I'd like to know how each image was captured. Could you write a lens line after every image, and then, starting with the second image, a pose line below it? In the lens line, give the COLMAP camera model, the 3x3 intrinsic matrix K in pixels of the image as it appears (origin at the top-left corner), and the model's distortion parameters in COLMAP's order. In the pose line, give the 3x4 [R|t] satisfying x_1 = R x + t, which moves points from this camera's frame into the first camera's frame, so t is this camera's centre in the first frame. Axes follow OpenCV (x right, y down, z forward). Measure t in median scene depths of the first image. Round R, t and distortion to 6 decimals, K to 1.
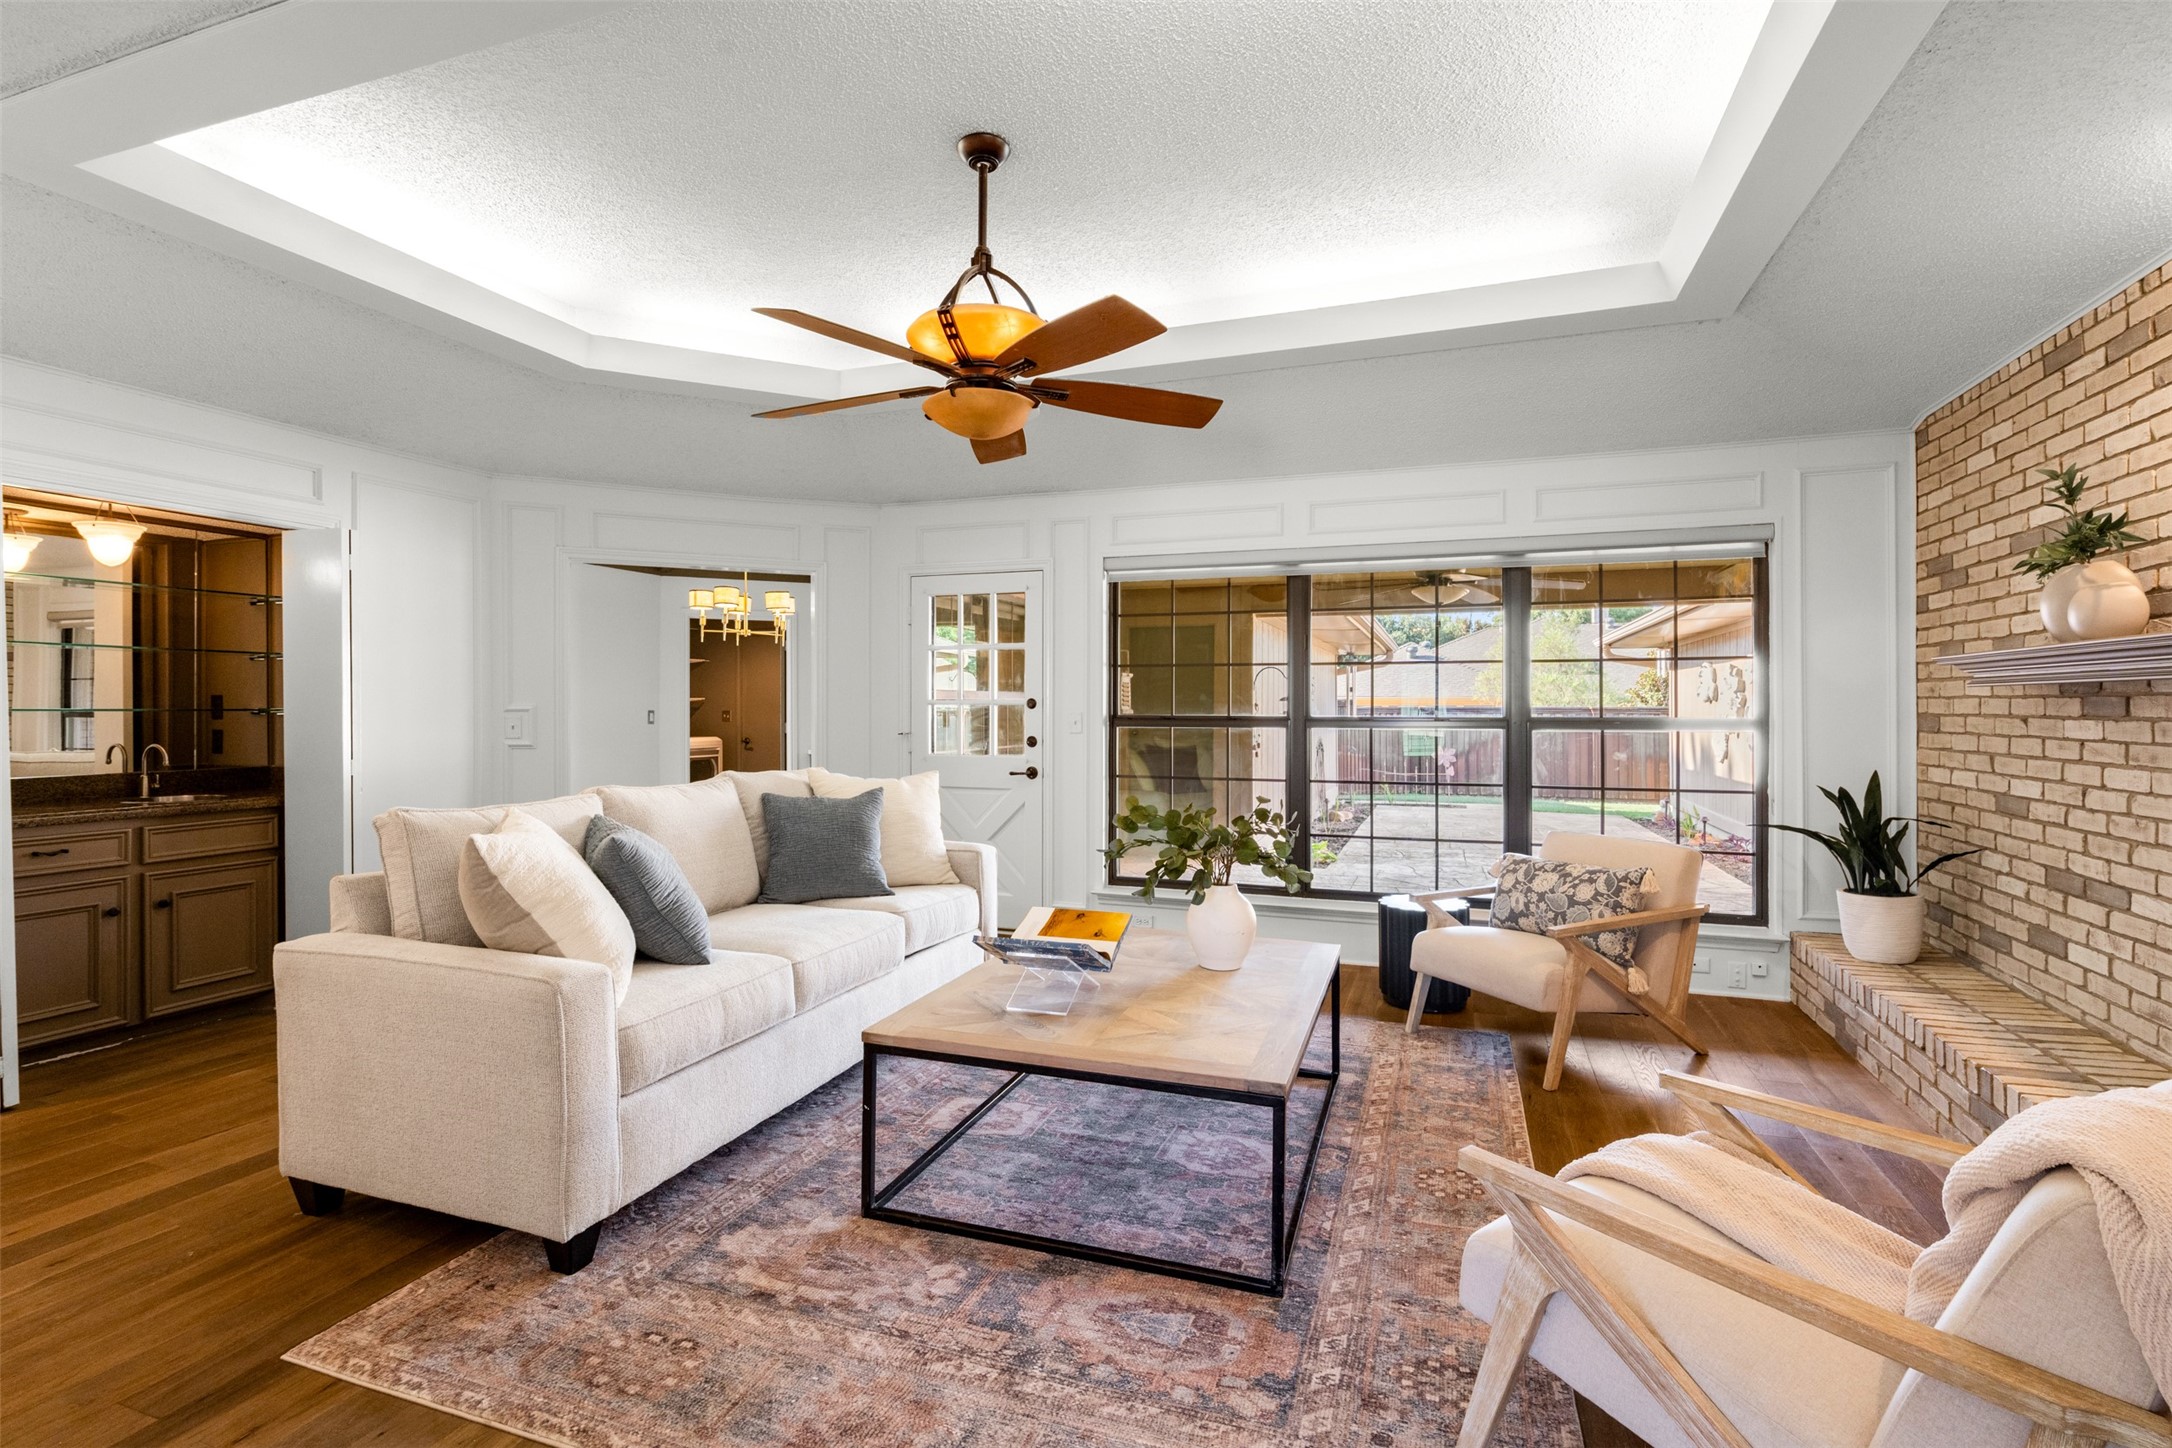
lens RADIAL K [[1025.9, 0, 1132.2], [0, 1025.9, 683.2], [0, 0, 1]] dist [-0.001417, 0.000678]
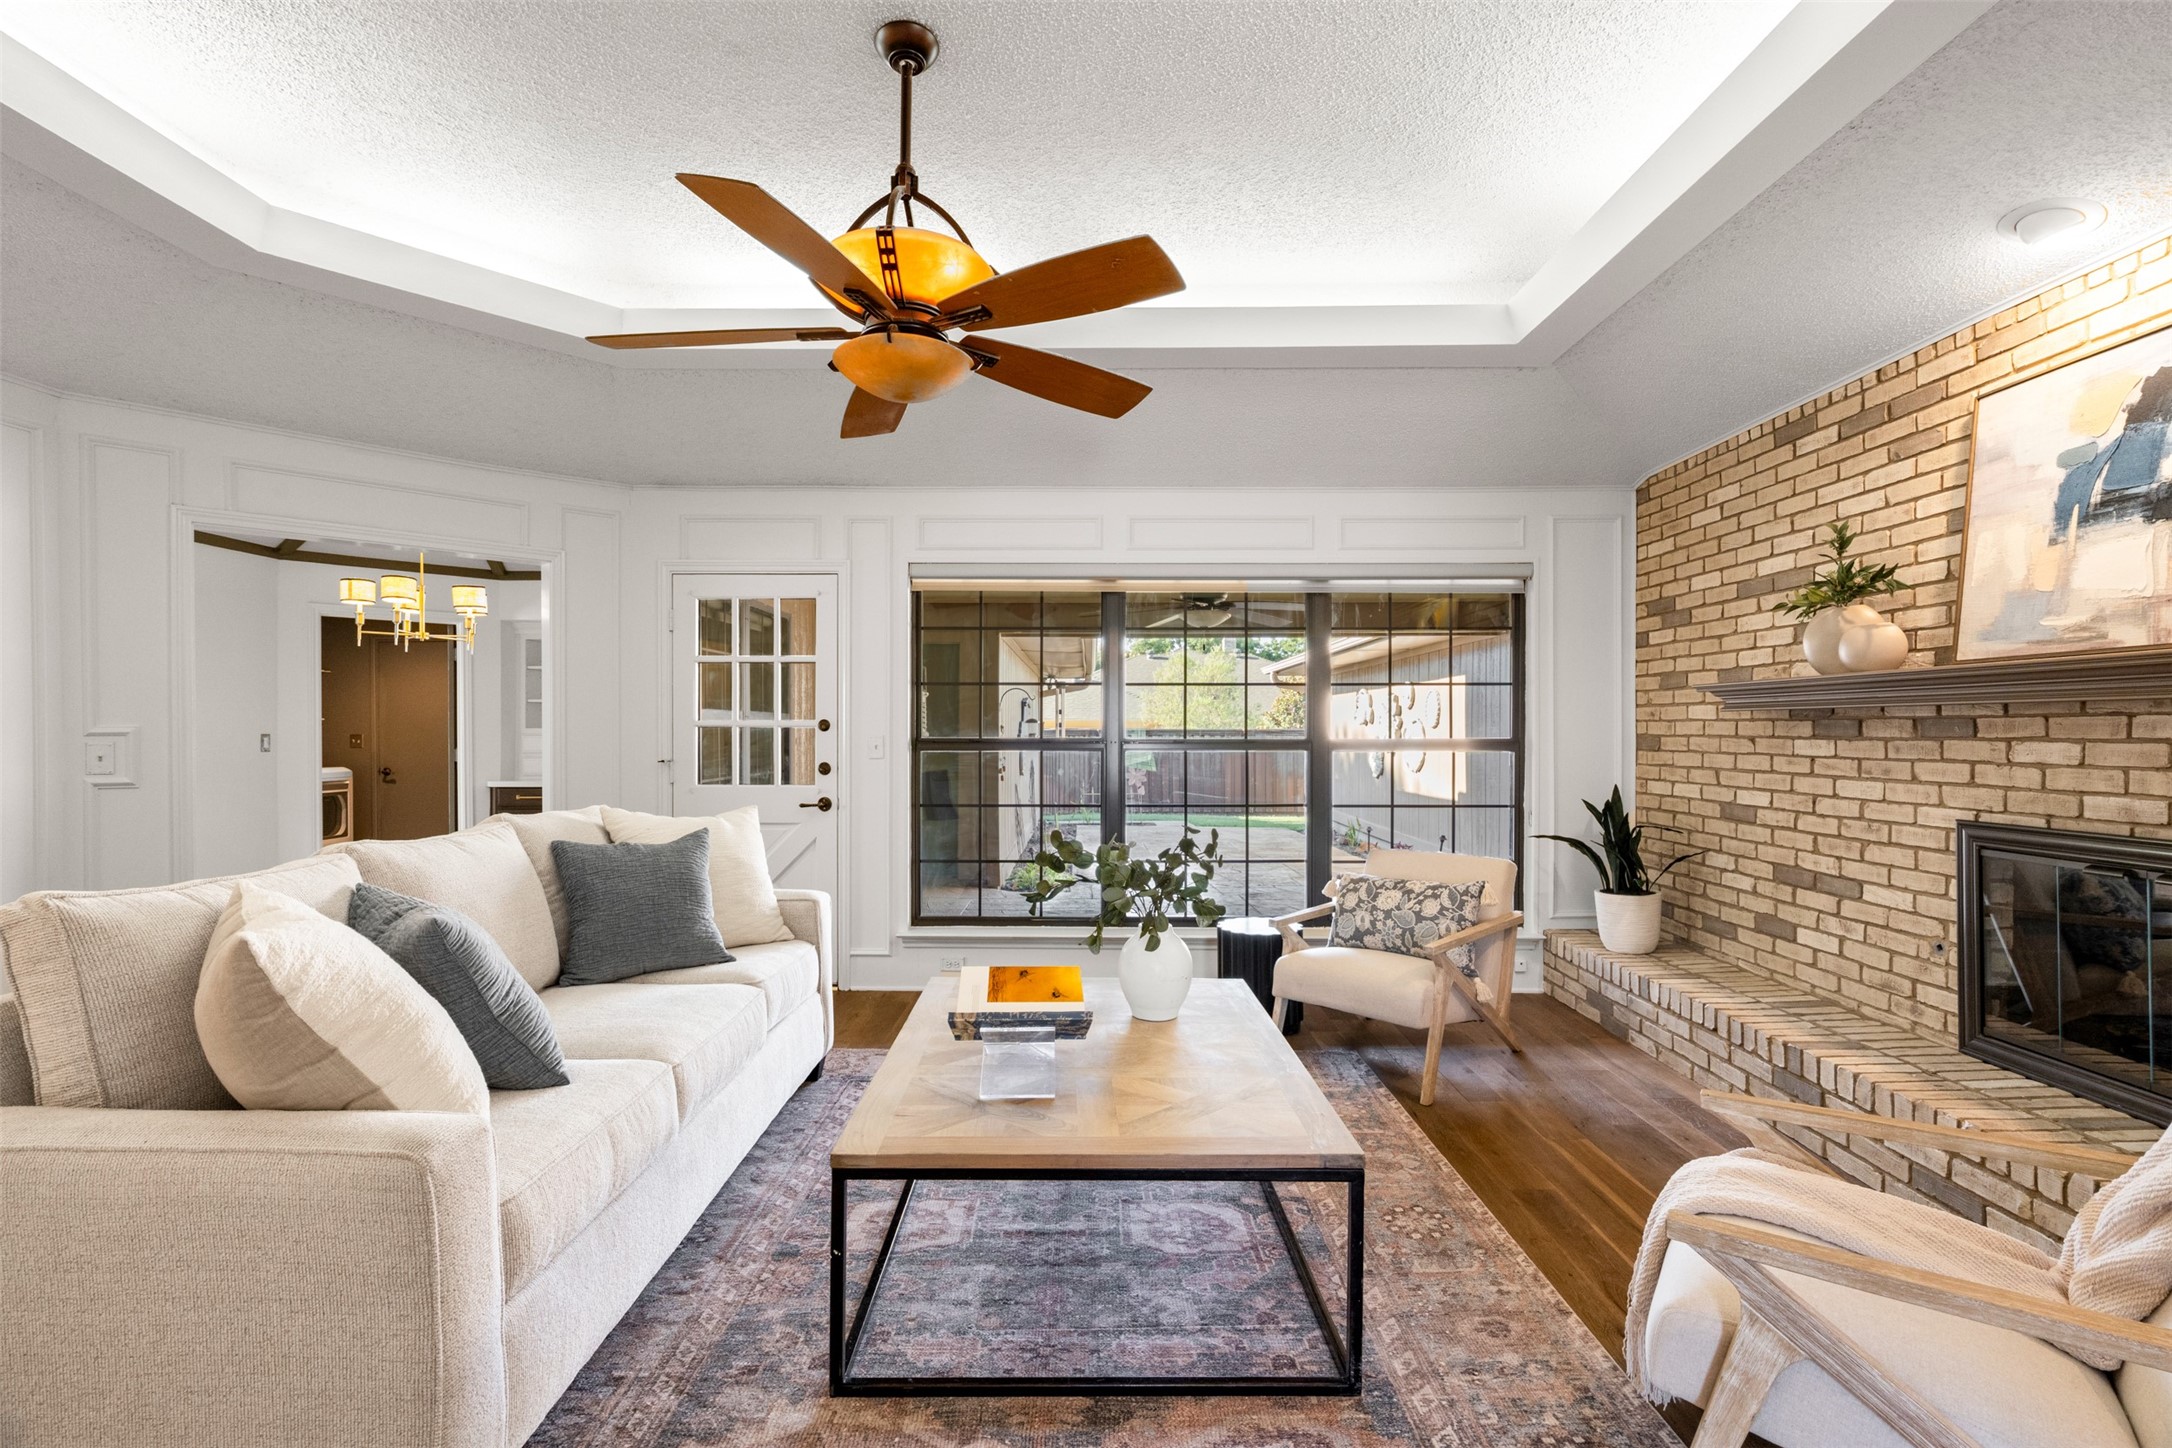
lens RADIAL K [[995.1, 0, 1076.5], [0, 995.1, 716.7], [0, 0, 1]] dist [-0.000482, 0.000233]
pose [[0.947032, 0.003543, 0.321119, -0.240422], [-0.006758, 0.999938, 0.008900, 0.004879], [-0.321067, -0.010599, 0.946997, 0.179111]]
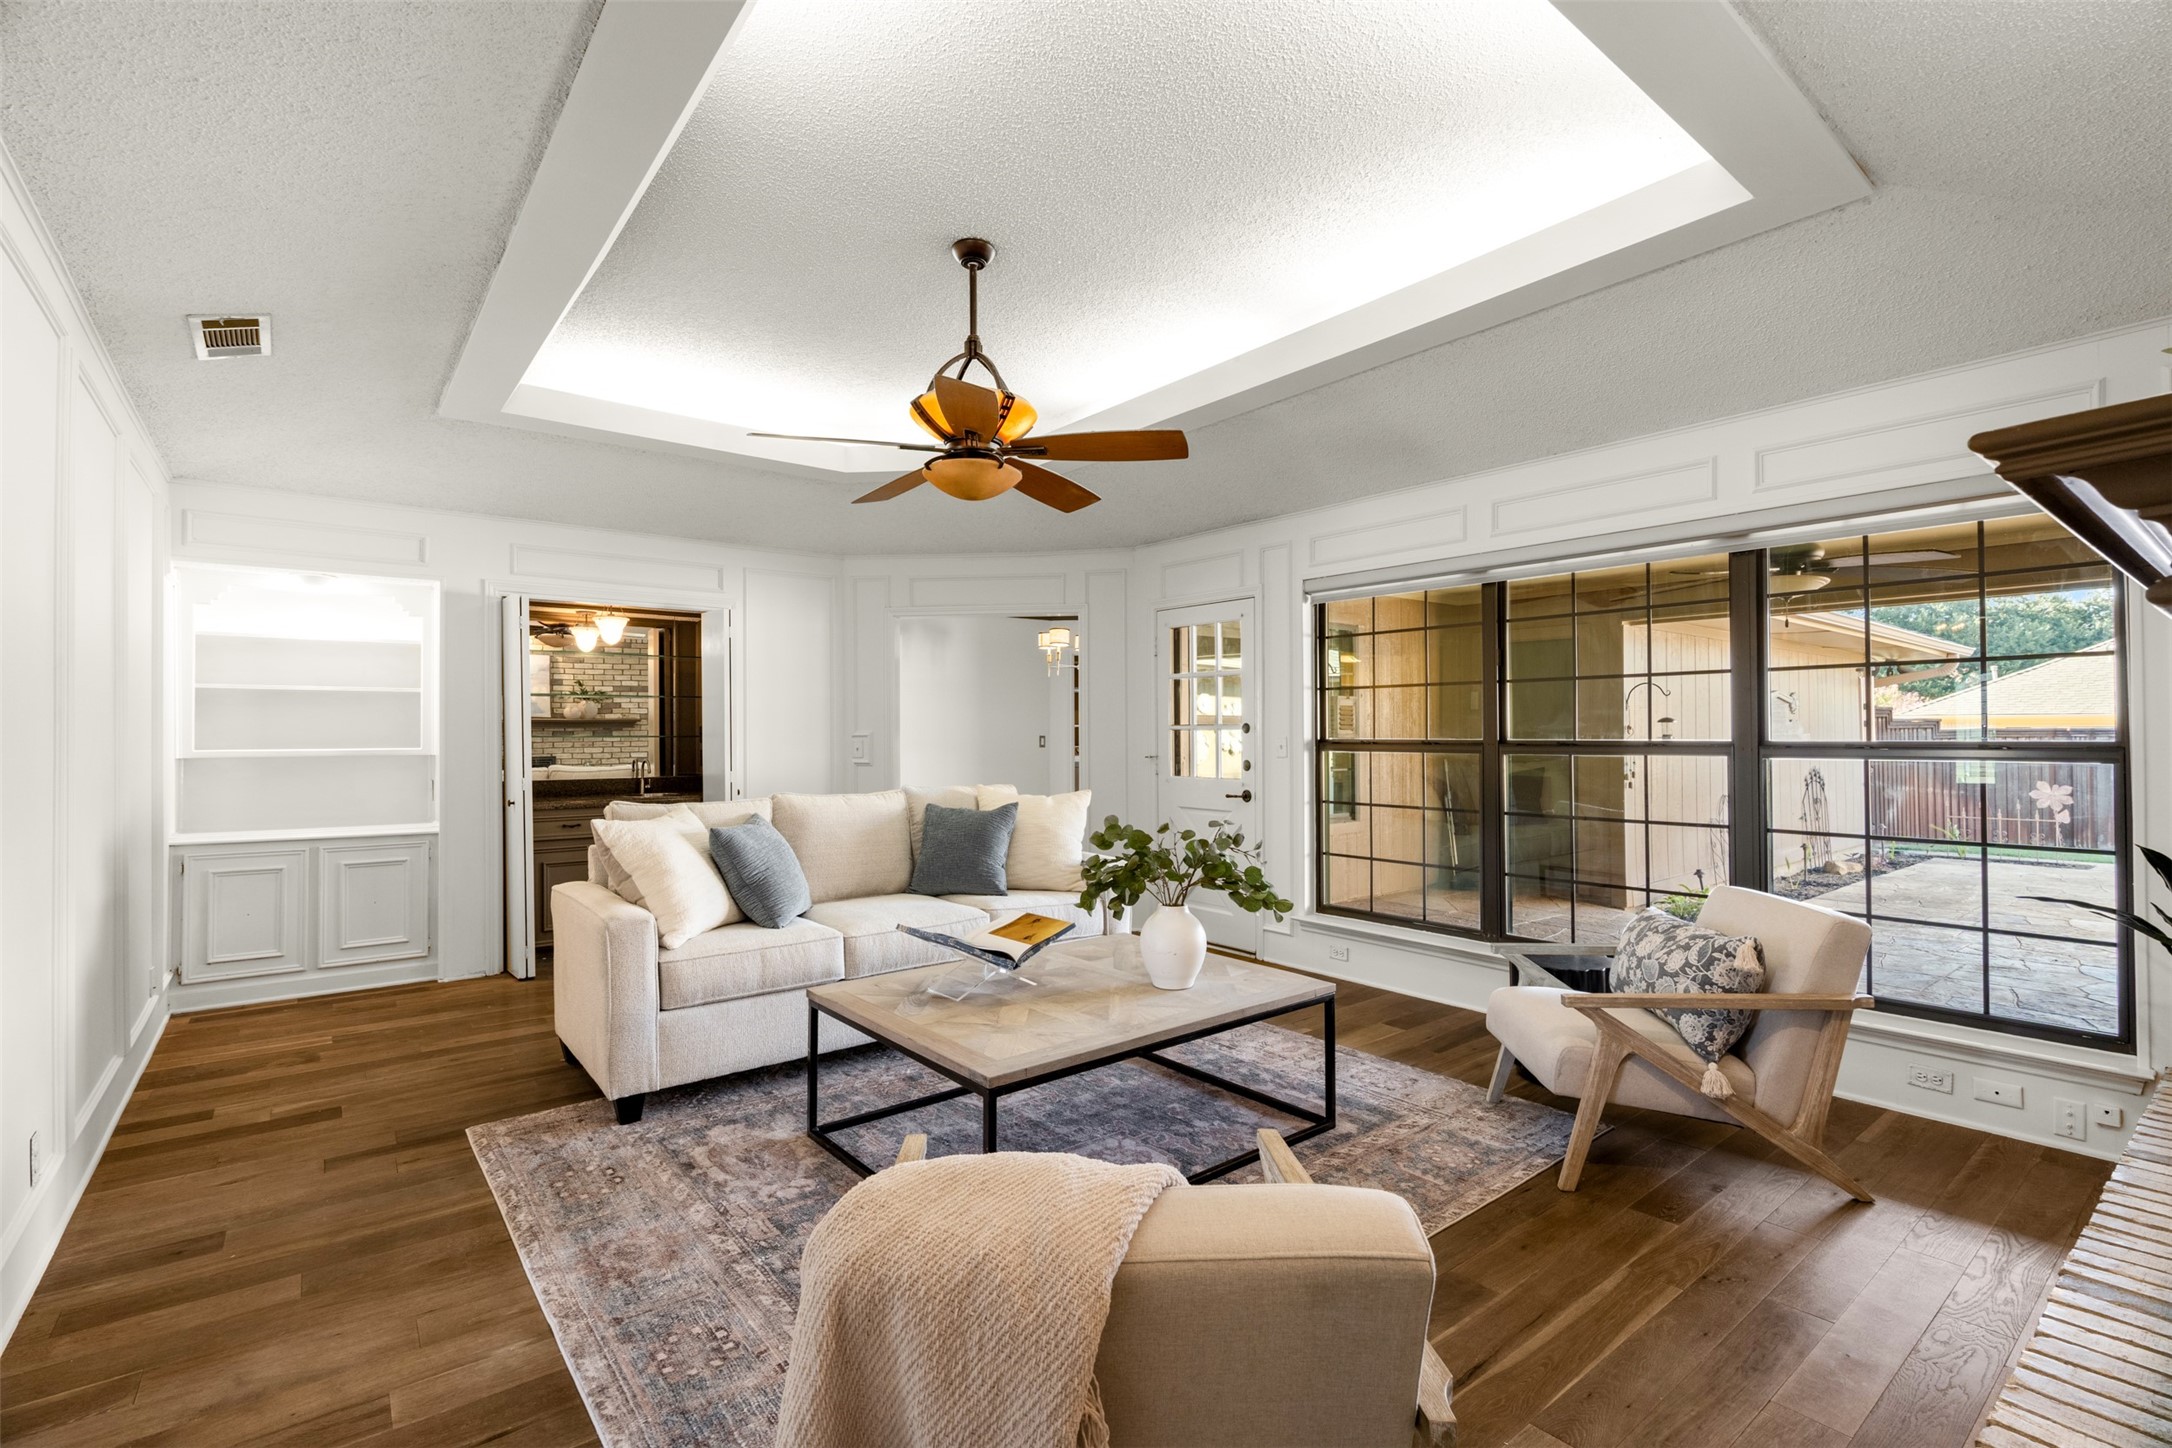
lens RADIAL K [[1078.2, 0, 1198.6], [0, 1078.2, 693.7], [0, 0, 1]] dist [-0.001907, -0.000113]
pose [[0.840895, -0.023997, -0.540667, 0.638073], [0.017369, 0.999698, -0.017357, 0.004648], [0.540920, 0.005204, 0.841058, 0.102153]]
